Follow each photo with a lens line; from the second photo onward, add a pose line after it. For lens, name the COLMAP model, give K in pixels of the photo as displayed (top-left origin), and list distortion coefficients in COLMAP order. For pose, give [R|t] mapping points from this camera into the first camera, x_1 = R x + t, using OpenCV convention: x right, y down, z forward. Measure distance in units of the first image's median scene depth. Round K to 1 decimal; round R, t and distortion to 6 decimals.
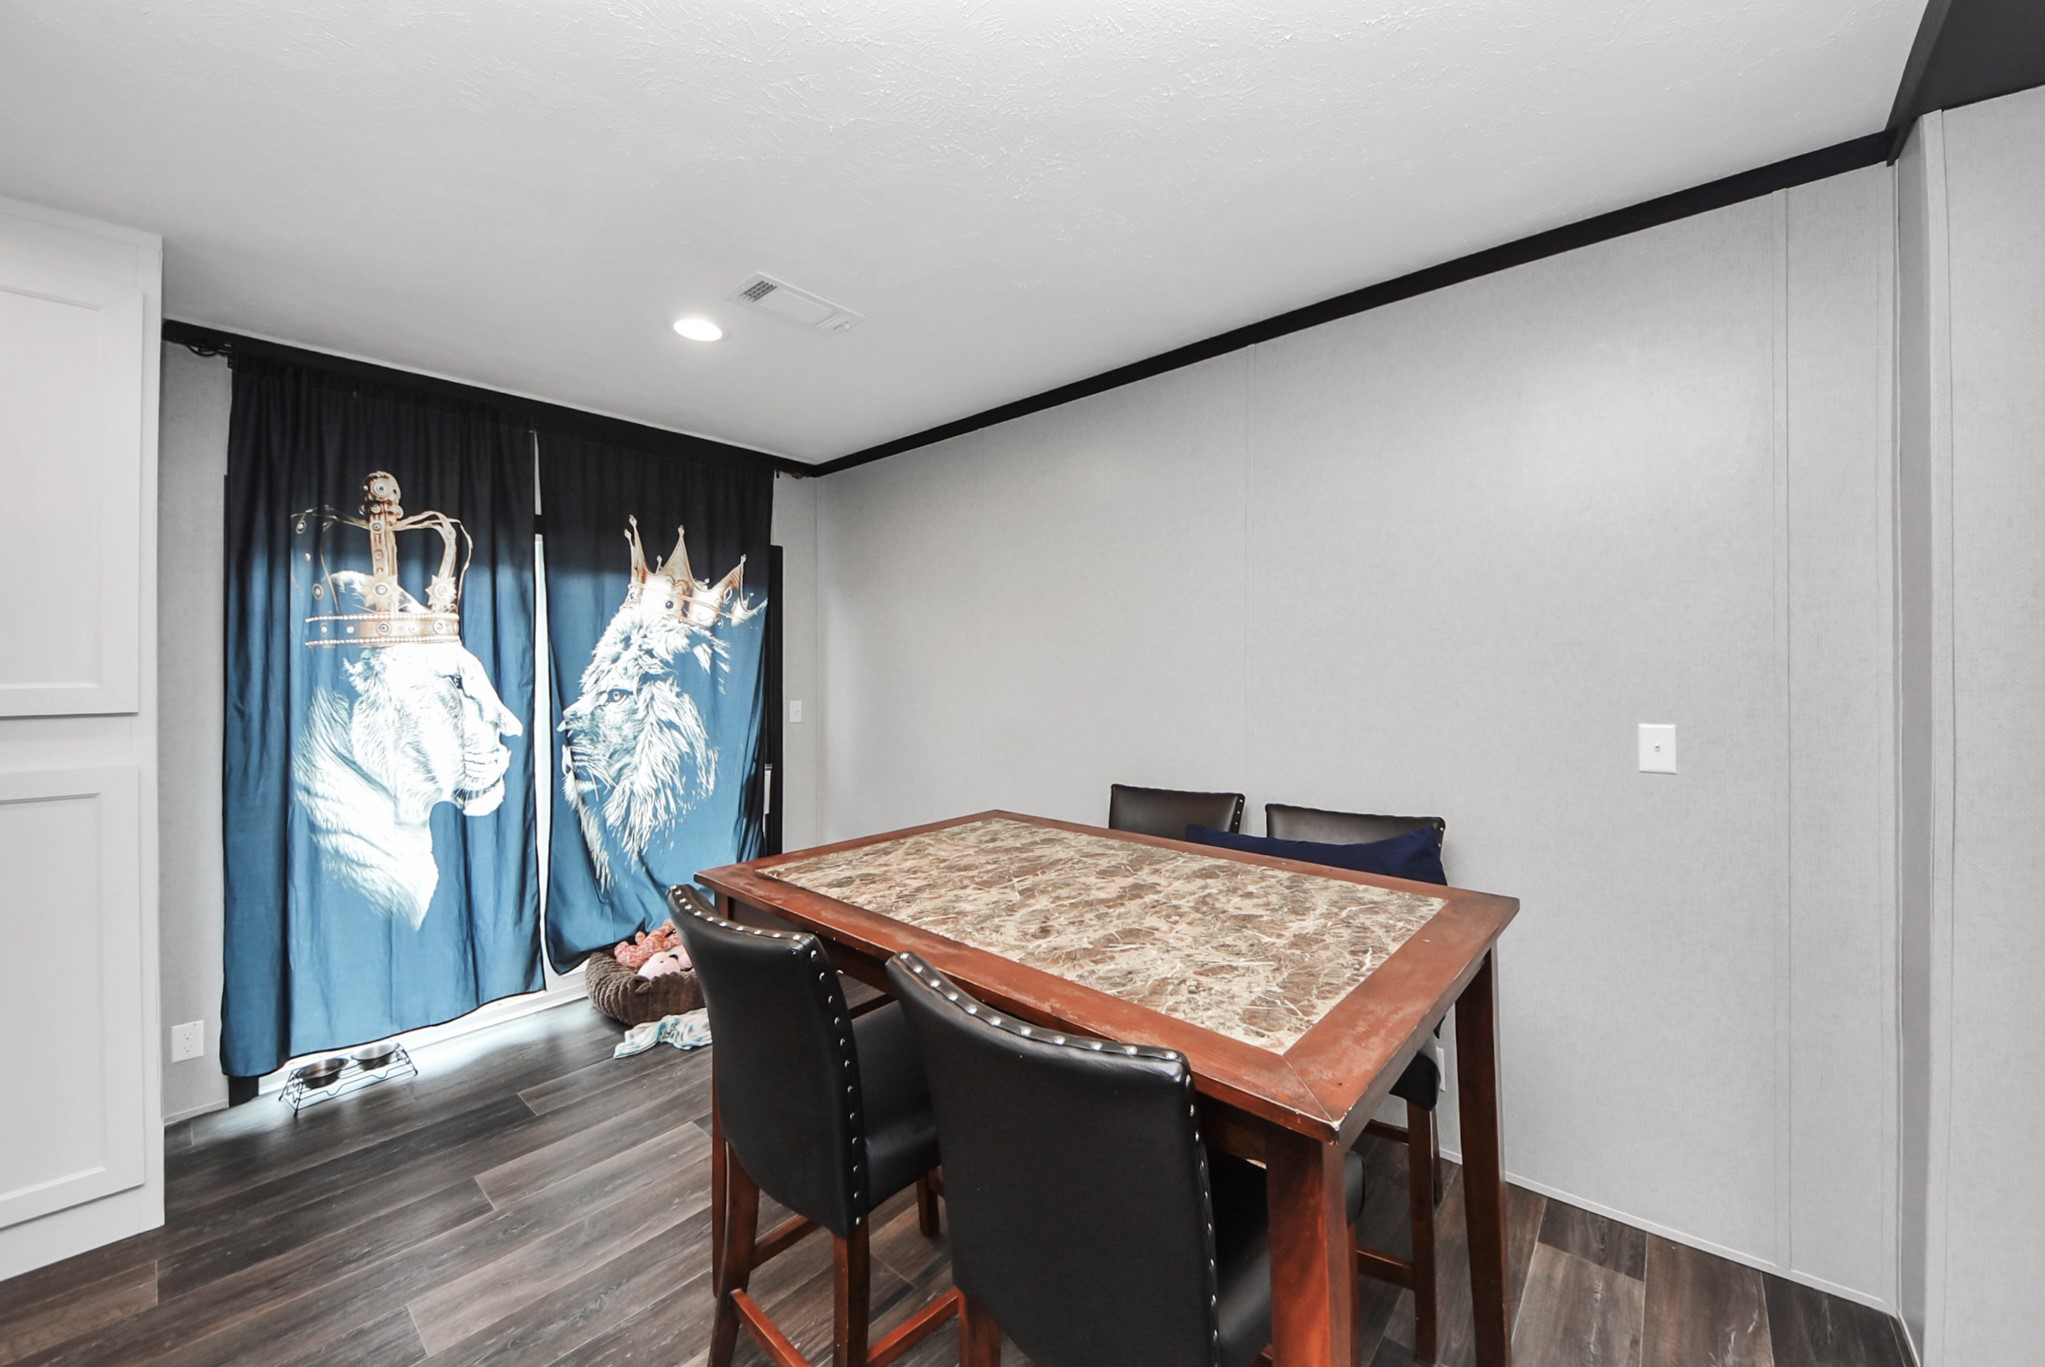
lens RADIAL K [[752.5, 0, 1054.0], [0, 752.5, 665.4], [0, 0, 1]] dist [0.045468, -0.000059]
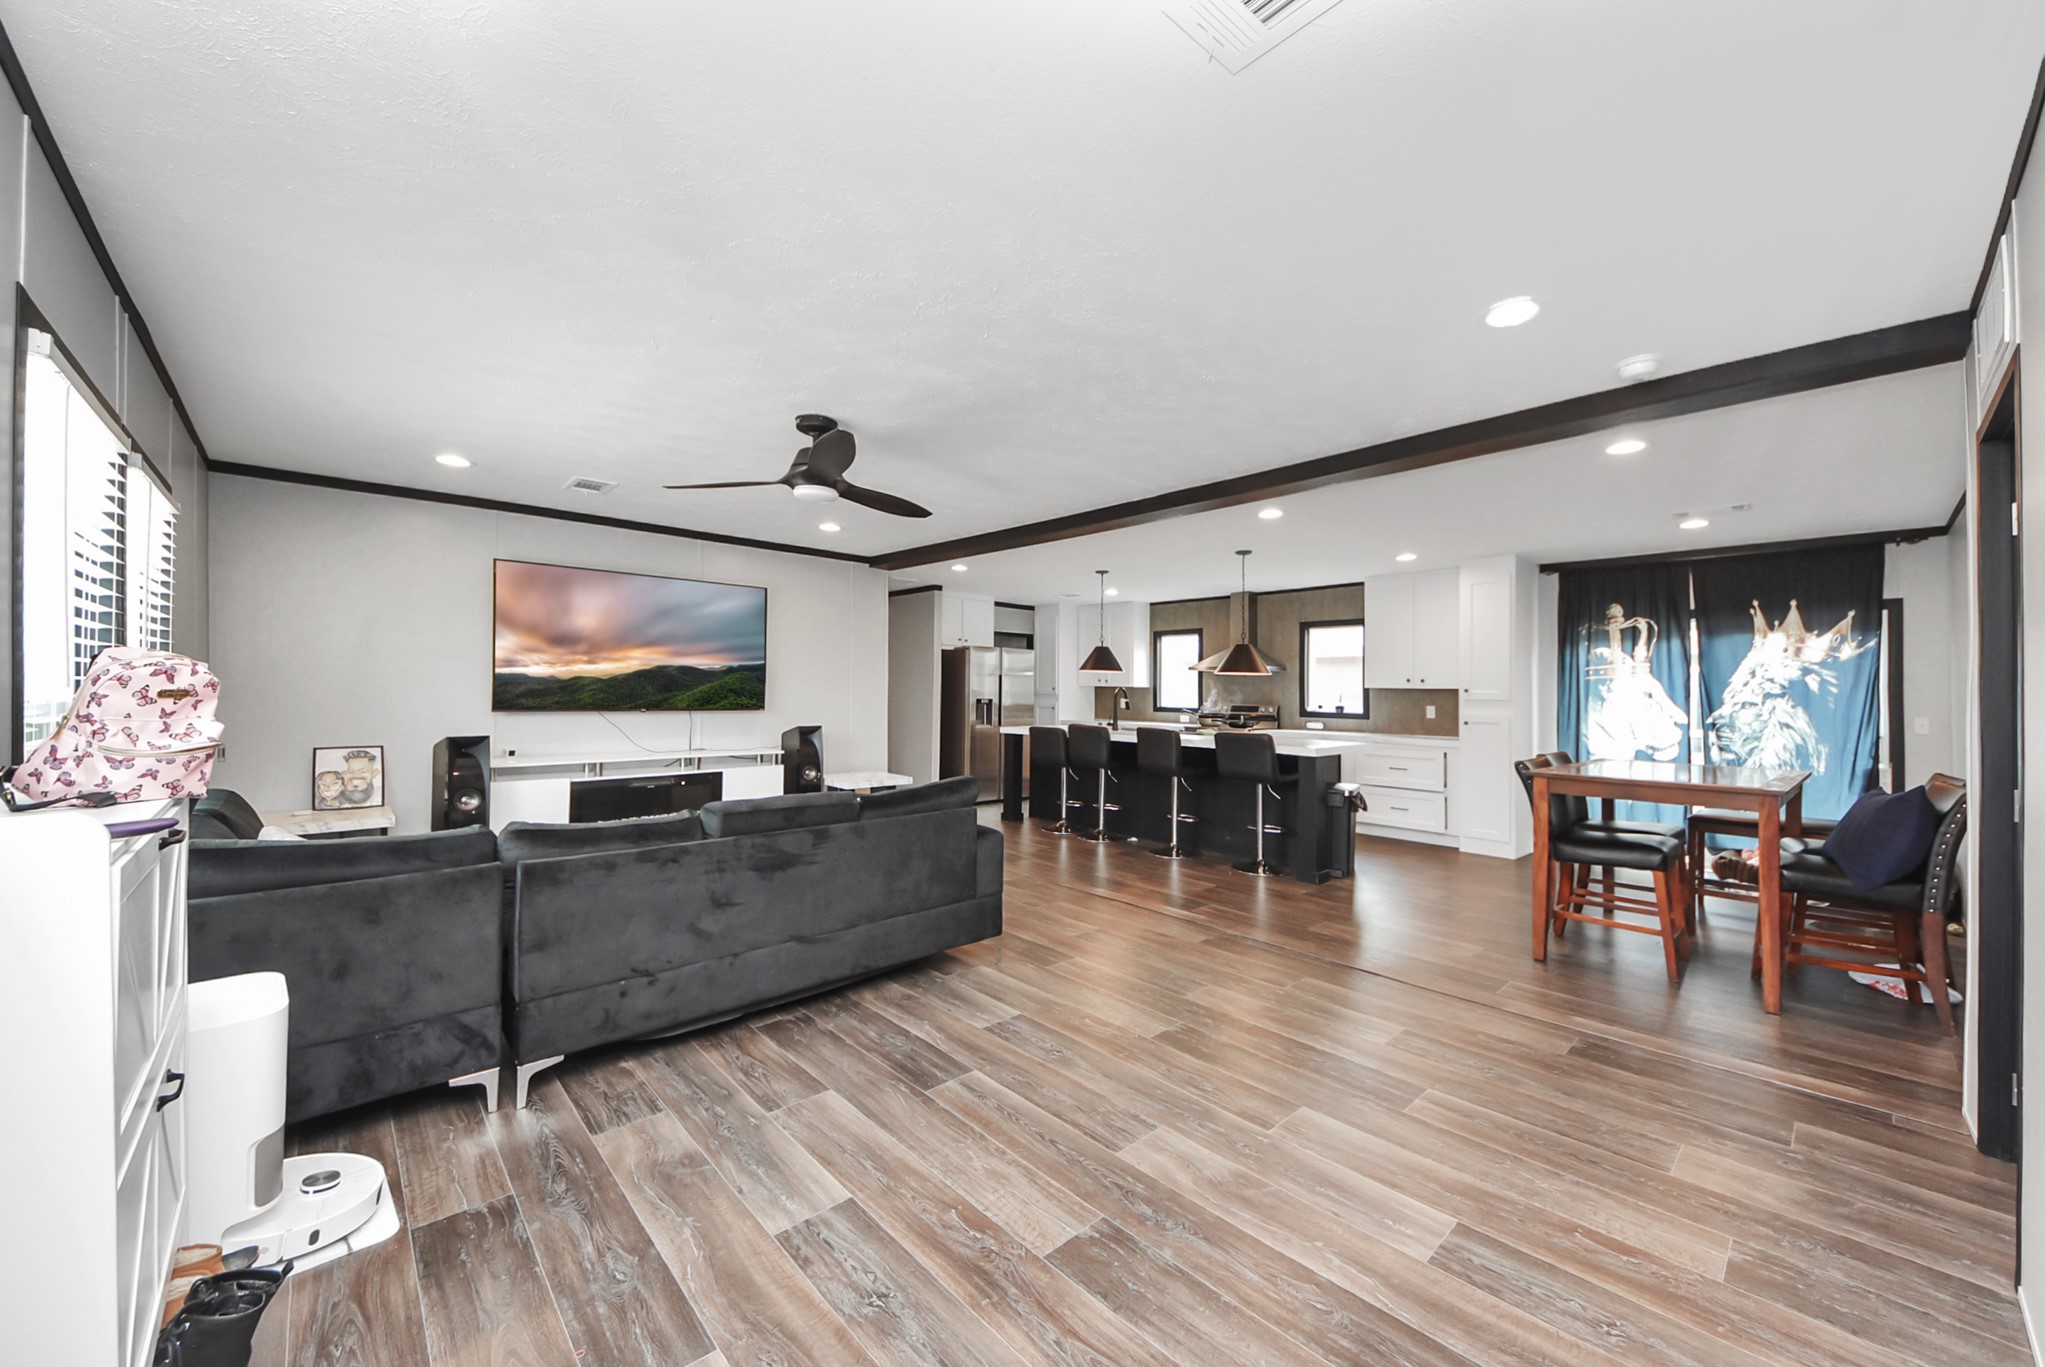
lens RADIAL K [[749.0, 0, 980.3], [0, 749.0, 677.9], [0, 0, 1]] dist [0.001839, -0.010069]
pose [[-0.168933, -0.007146, -0.985602, 1.352521], [-0.008024, 0.999951, -0.005875, 0.001522], [0.985595, 0.006915, -0.168982, -0.409508]]
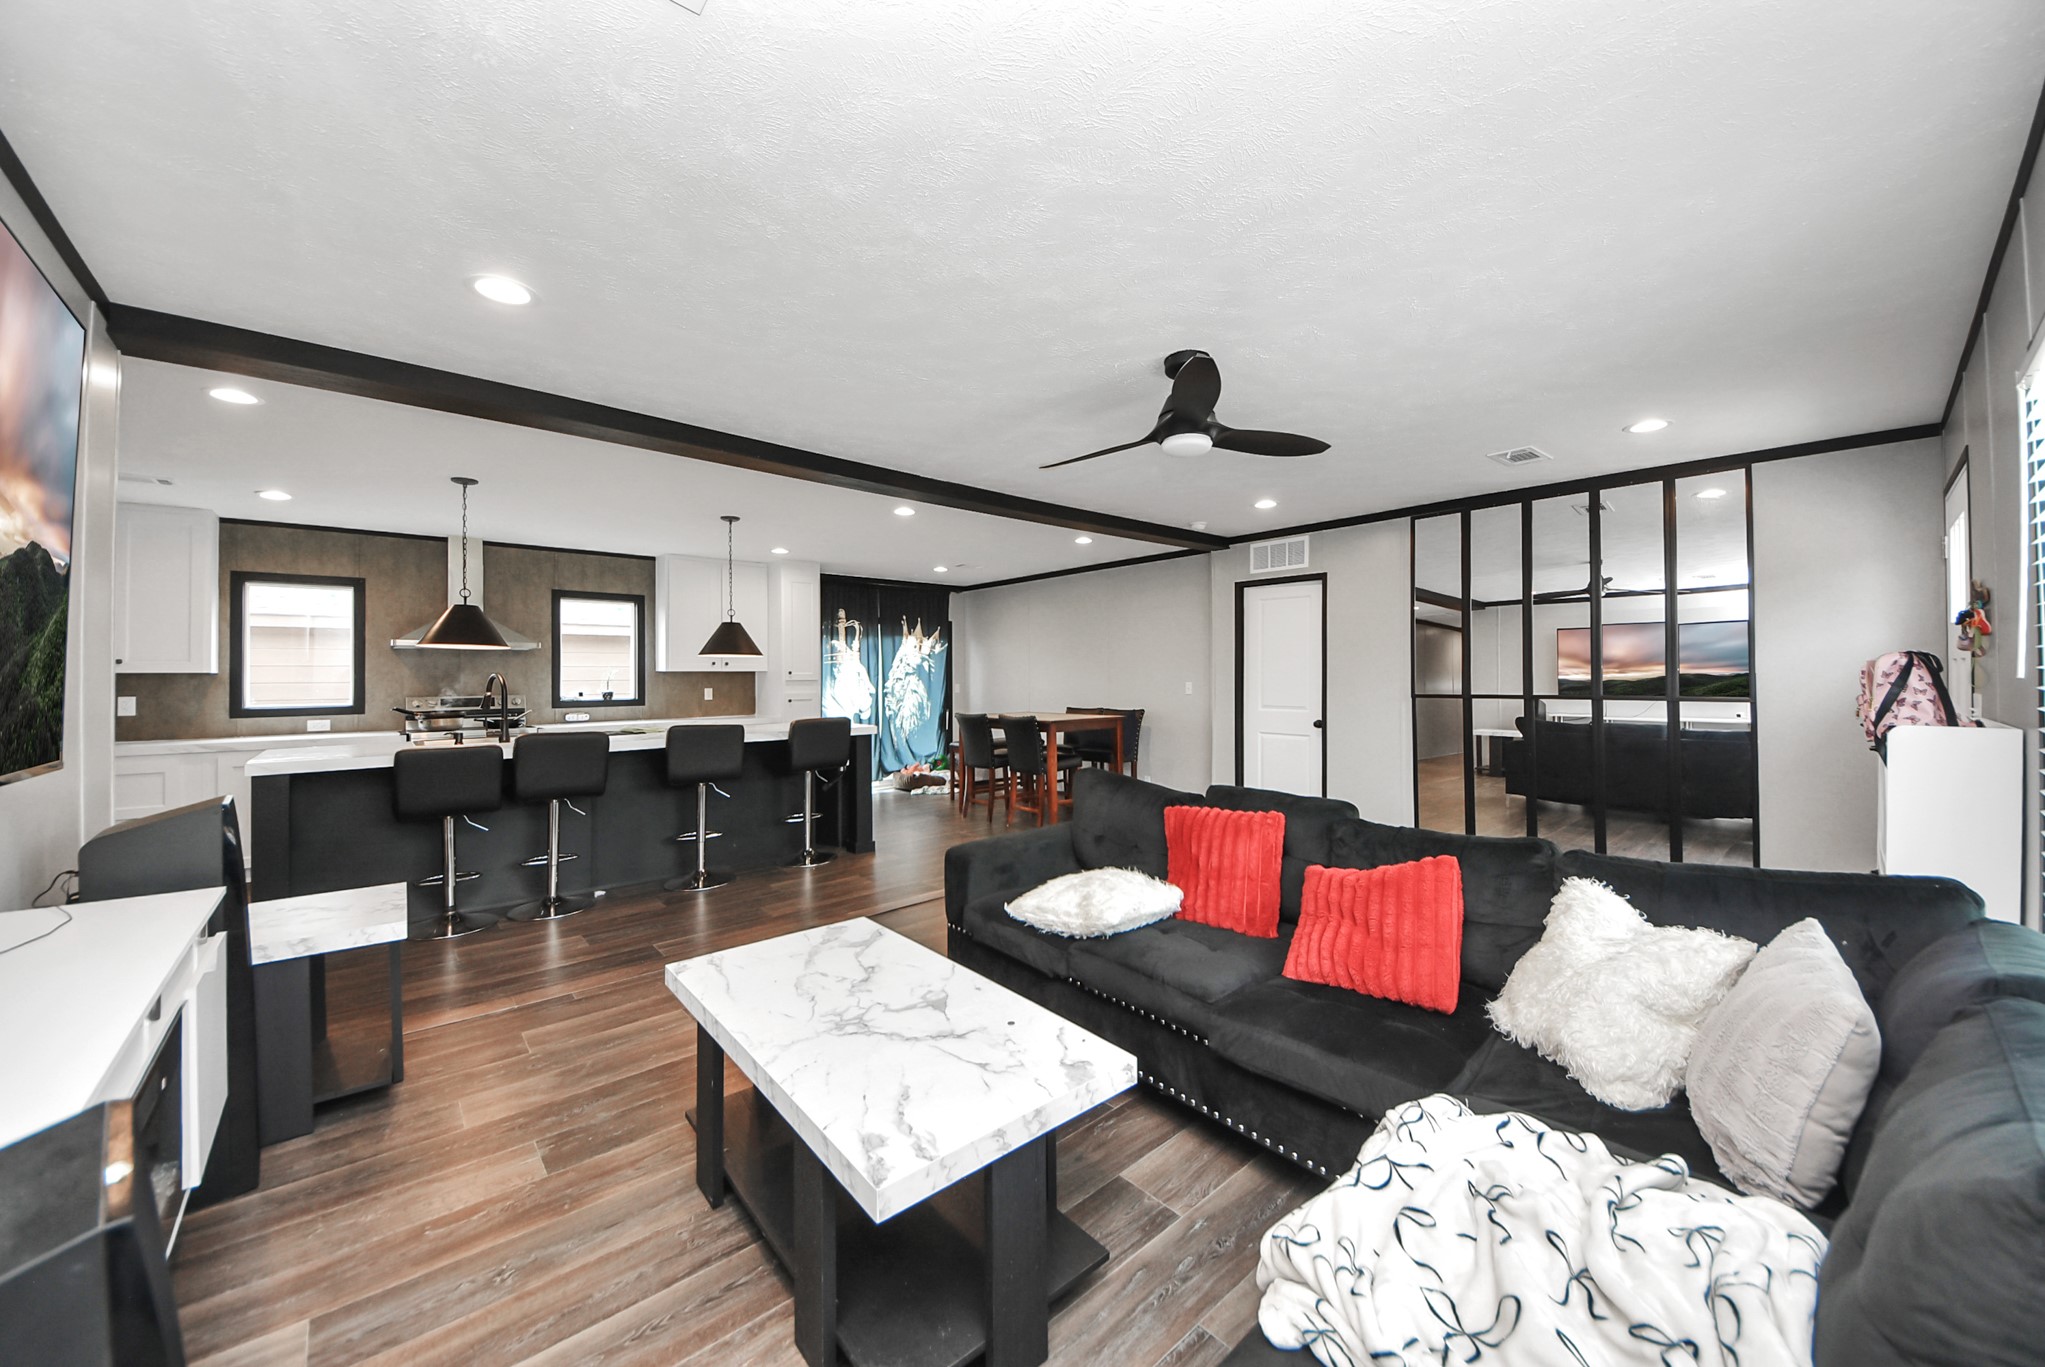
lens RADIAL K [[740.3, 0, 1065.2], [0, 740.3, 679.8], [0, 0, 1]] dist [-0.000596, -0.013417]
pose [[0.994822, 0.001240, -0.101621, 0.297273], [-0.000310, 0.999958, 0.009168, 0.013534], [0.101628, -0.009089, 0.994781, -1.604032]]
